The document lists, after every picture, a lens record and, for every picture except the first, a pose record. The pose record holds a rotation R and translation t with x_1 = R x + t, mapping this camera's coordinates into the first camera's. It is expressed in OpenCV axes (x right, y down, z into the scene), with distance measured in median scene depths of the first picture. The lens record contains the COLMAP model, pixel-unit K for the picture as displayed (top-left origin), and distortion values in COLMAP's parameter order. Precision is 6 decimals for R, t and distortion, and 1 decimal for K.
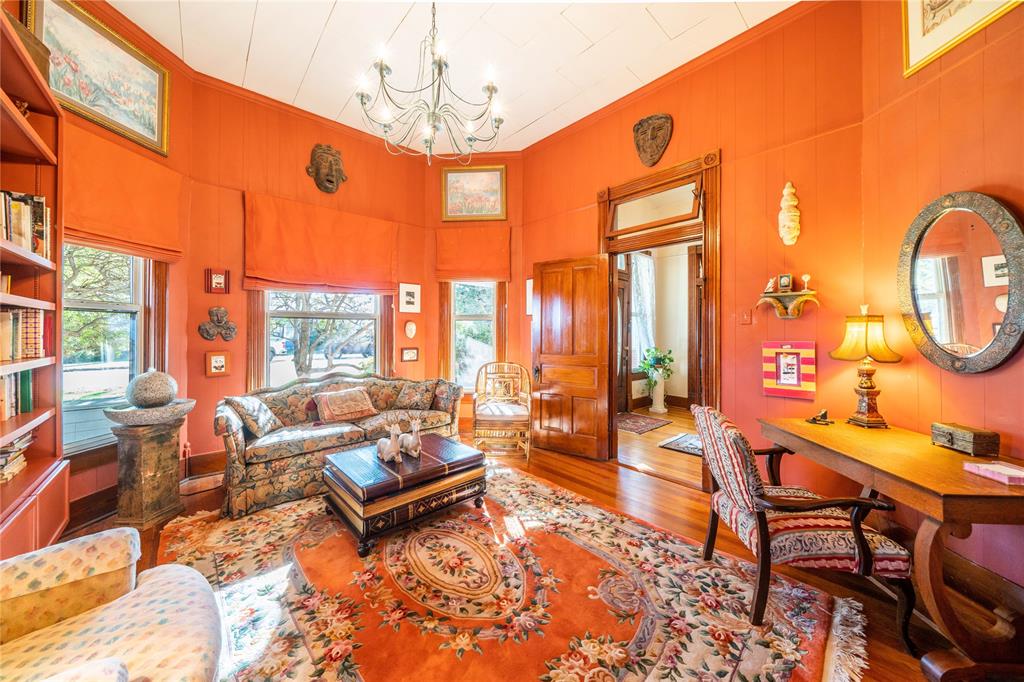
lens RADIAL K [[345.9, 0, 515.2], [0, 345.9, 329.7], [0, 0, 1]] dist [0.010732, -0.000025]
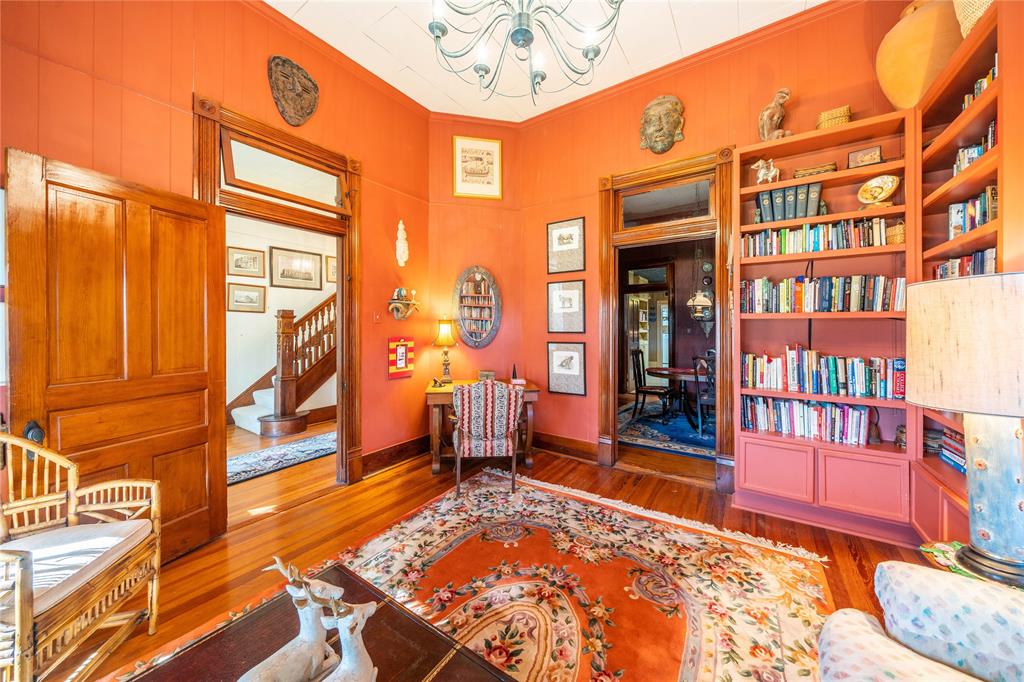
lens RADIAL K [[363.6, 0, 511.6], [0, 363.6, 330.4], [0, 0, 1]] dist [-0.000774, -0.000045]
pose [[-0.219179, -0.004403, 0.975675, -0.855109], [-0.003318, 0.999987, 0.003767, 0.003636], [-0.975679, -0.002412, -0.219190, 1.082240]]
